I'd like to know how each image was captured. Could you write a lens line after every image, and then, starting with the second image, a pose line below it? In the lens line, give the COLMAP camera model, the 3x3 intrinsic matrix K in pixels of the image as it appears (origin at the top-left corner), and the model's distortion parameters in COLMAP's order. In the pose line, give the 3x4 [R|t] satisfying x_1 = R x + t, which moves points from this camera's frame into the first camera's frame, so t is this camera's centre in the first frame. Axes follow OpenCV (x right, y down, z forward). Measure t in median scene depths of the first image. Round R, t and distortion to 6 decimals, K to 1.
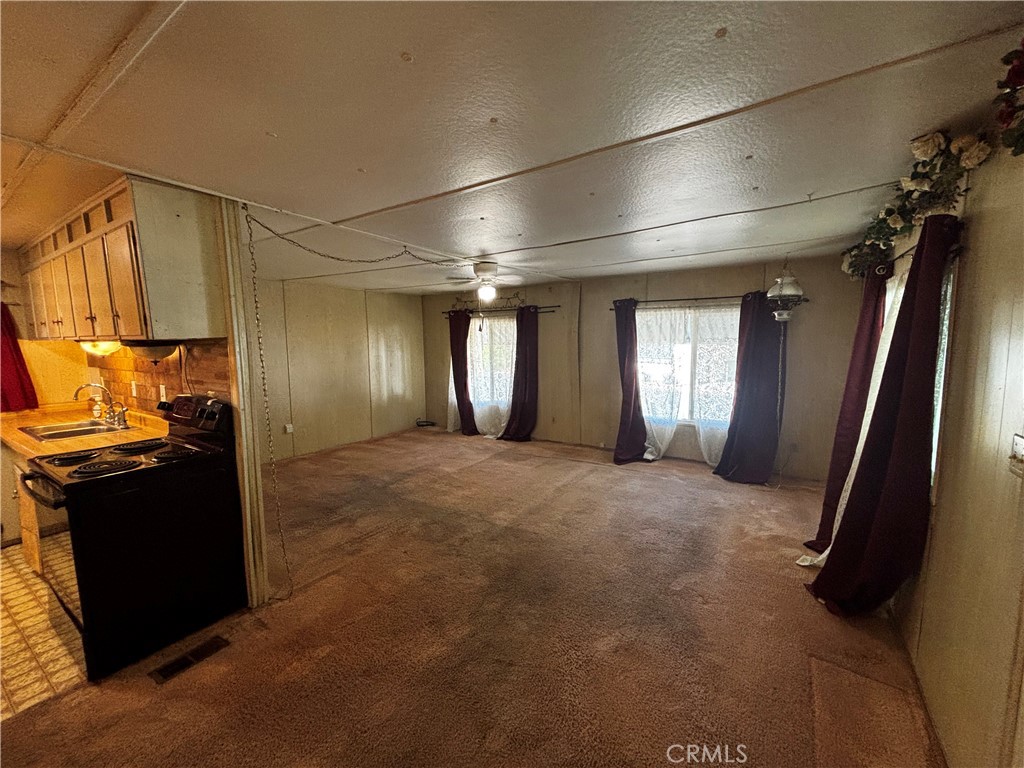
lens RADIAL K [[416.3, 0, 509.9], [0, 416.3, 384.9], [0, 0, 1]] dist [0.008168, -0.001699]
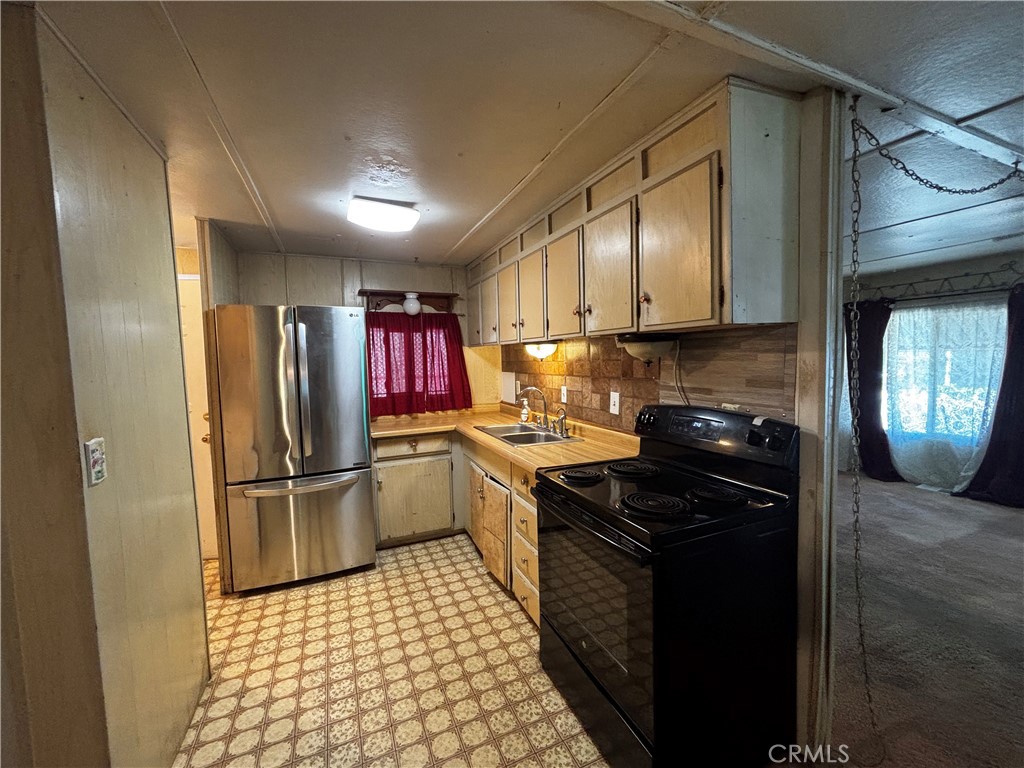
lens RADIAL K [[416.3, 0, 508.4], [0, 416.3, 383.8], [0, 0, 1]] dist [0.008168, -0.001699]
pose [[0.832989, 0.027271, -0.552617, -0.357600], [-0.046613, 0.998693, -0.020977, 0.007604], [0.551322, 0.043232, 0.833171, 0.116629]]
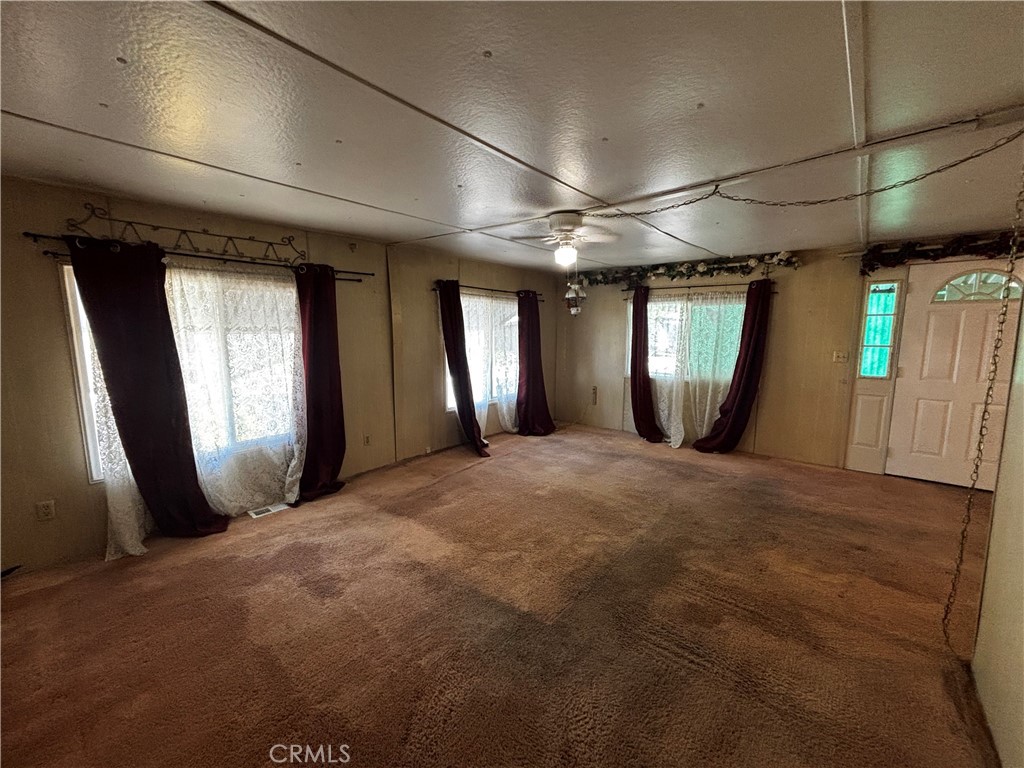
lens RADIAL K [[416.3, 0, 511.1], [0, 416.3, 385.4], [0, 0, 1]] dist [0.008168, -0.001699]
pose [[0.107238, -0.122148, 0.986702, -0.742344], [0.105726, 0.988198, 0.110843, -0.078948], [-0.988596, 0.092433, 0.118886, 0.929676]]
